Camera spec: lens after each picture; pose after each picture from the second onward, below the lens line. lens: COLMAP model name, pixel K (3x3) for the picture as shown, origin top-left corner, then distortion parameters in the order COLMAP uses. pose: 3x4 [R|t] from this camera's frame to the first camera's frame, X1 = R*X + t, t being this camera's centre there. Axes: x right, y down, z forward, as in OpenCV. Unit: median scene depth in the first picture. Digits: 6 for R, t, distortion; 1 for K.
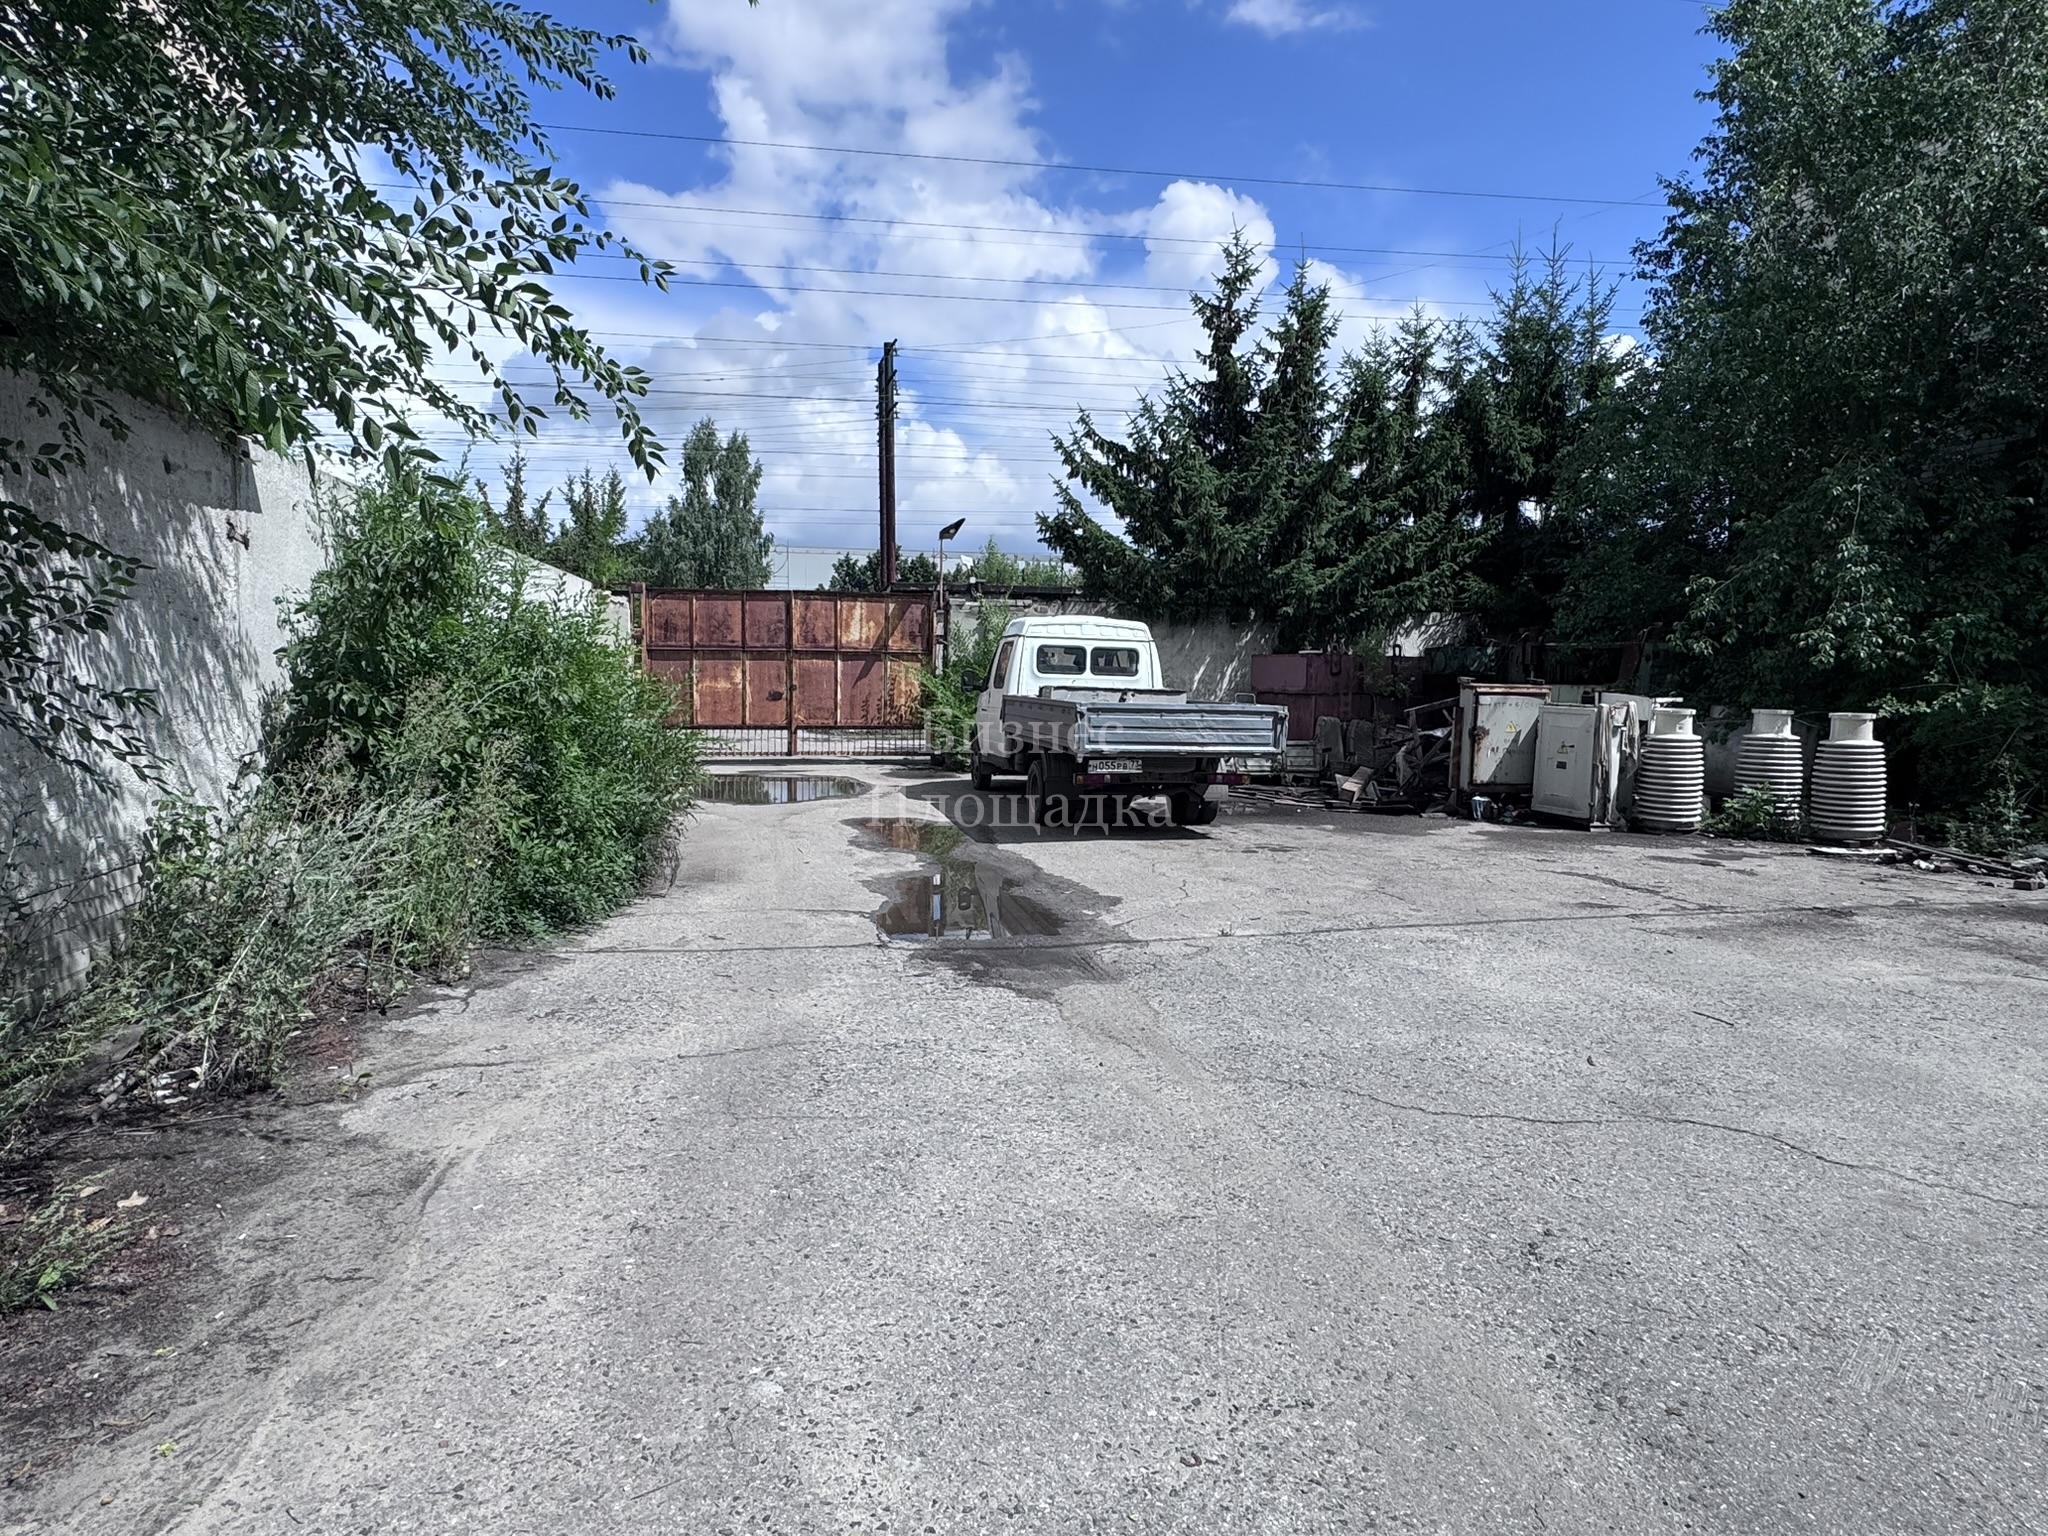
lens RADIAL K [[1171.3, 0, 1023.4], [0, 1171.3, 760.2], [0, 0, 1]] dist [-0.000750, 0.000148]
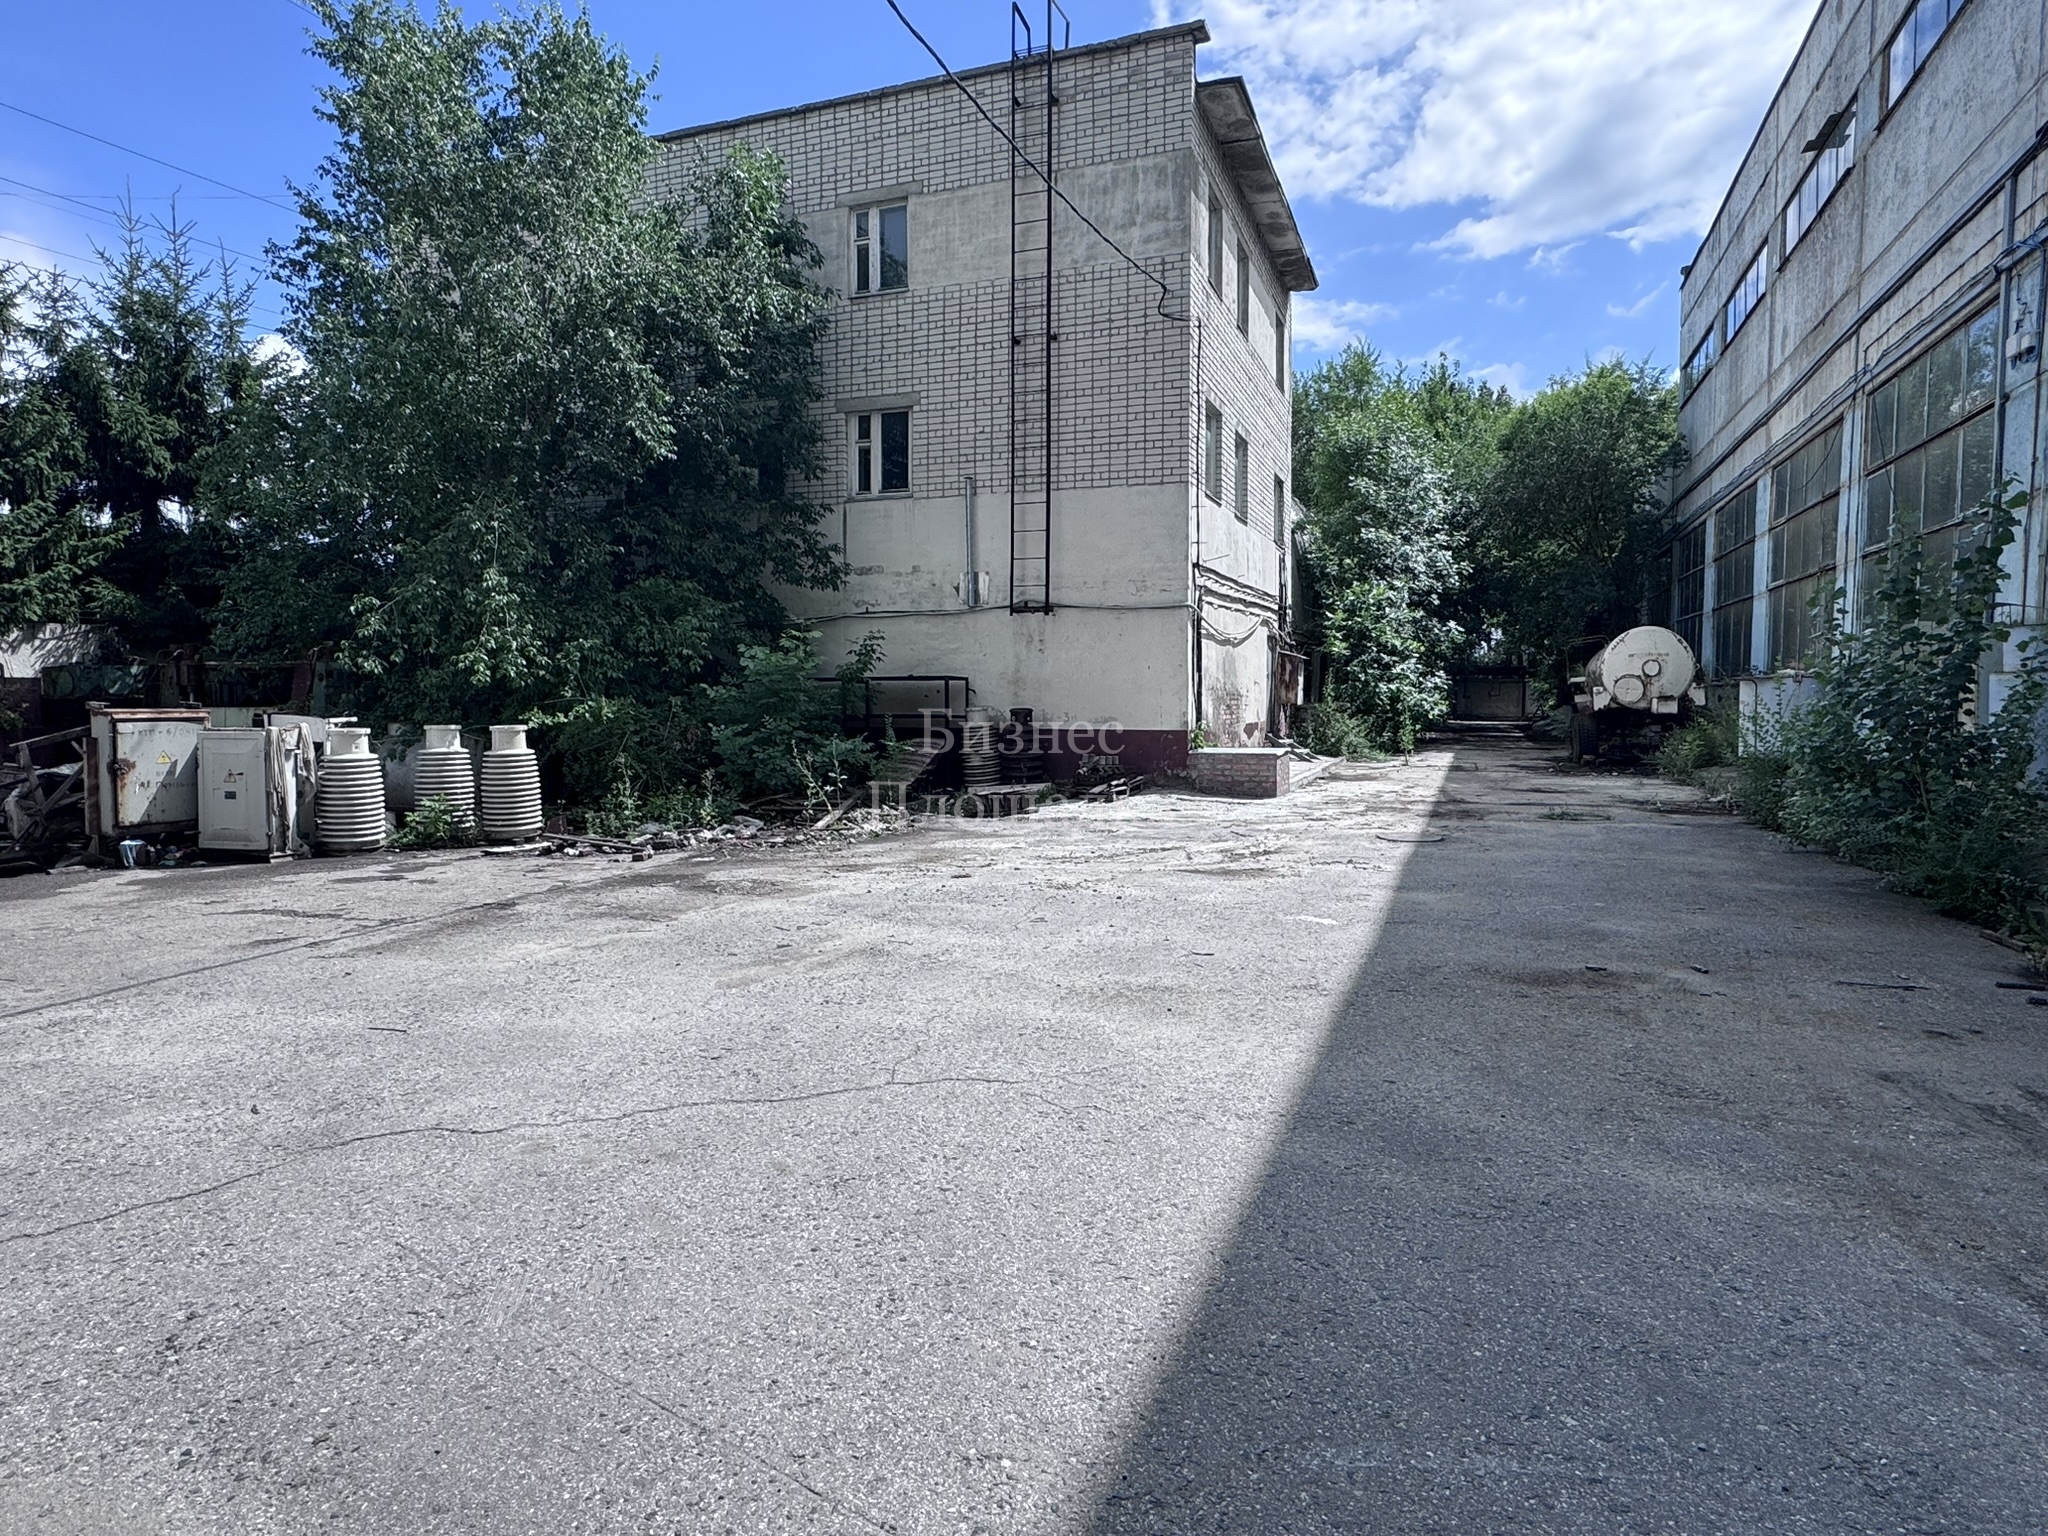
lens RADIAL K [[1171.3, 0, 1024.9], [0, 1171.3, 769.4], [0, 0, 1]] dist [-0.000750, 0.000148]
pose [[0.529840, -0.073006, 0.844950, 0.015020], [0.079257, 0.996190, 0.036374, 0.000019], [-0.844386, 0.047696, 0.533607, -0.013260]]
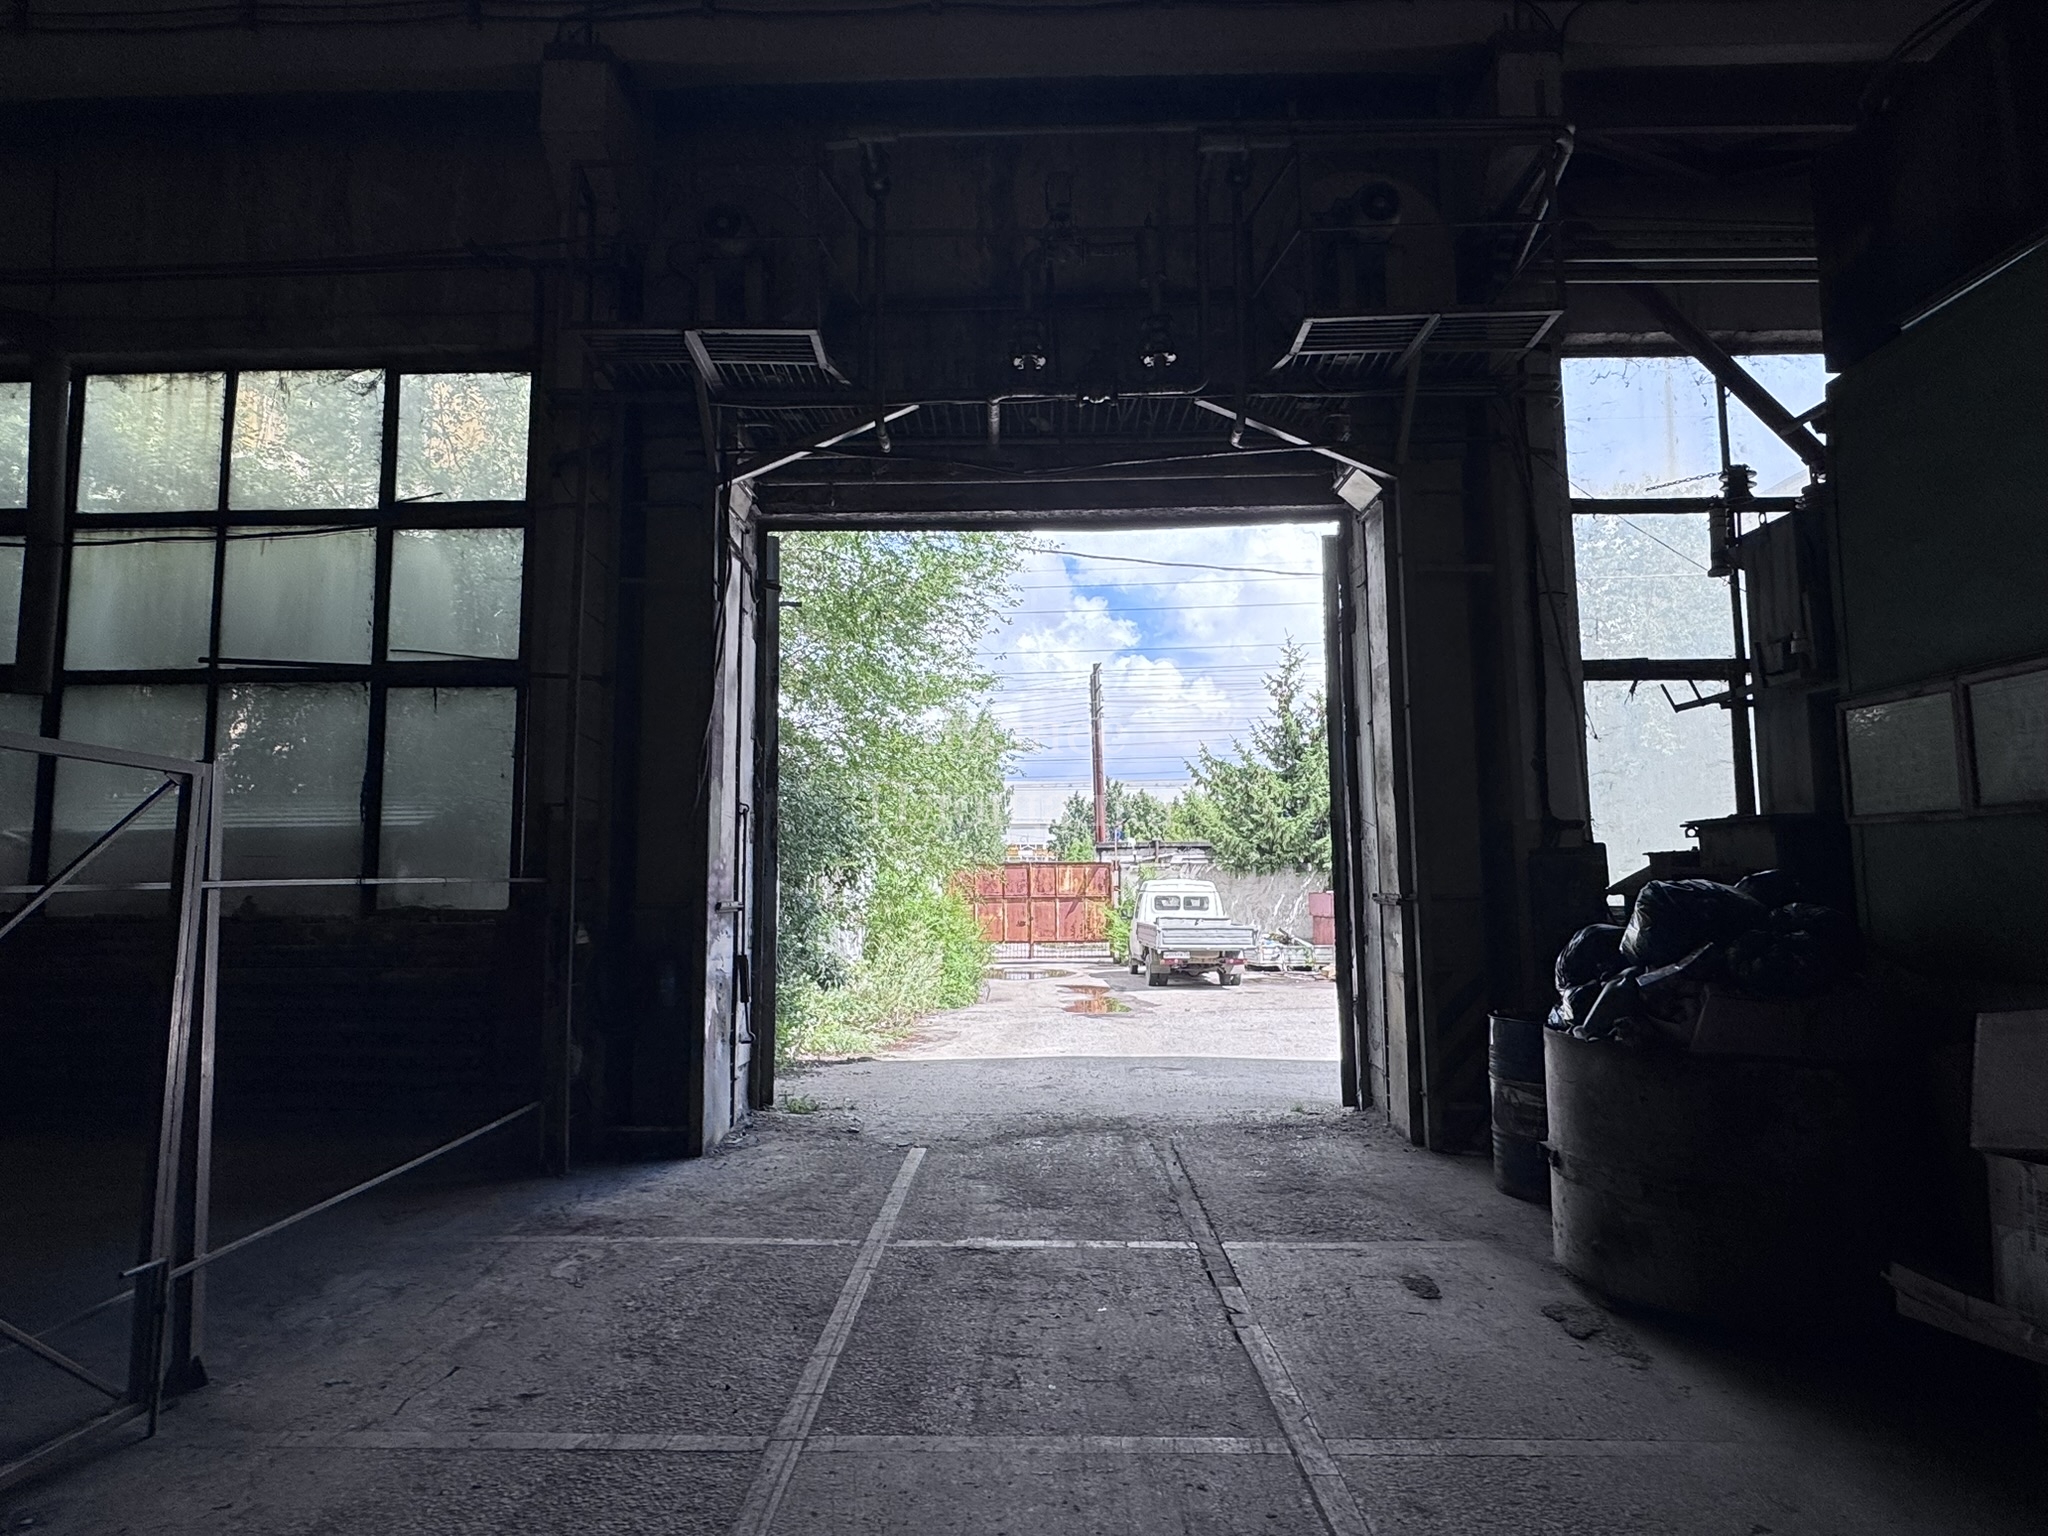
lens RADIAL K [[1262.7, 0, 1024.1], [0, 1262.7, 749.9], [0, 0, 1]] dist [0.031373, -0.000224]
pose [[0.980123, -0.045150, -0.193184, 0.233464], [0.008825, 0.982717, -0.184902, 0.053830], [0.198194, 0.179521, 0.963582, -1.201377]]
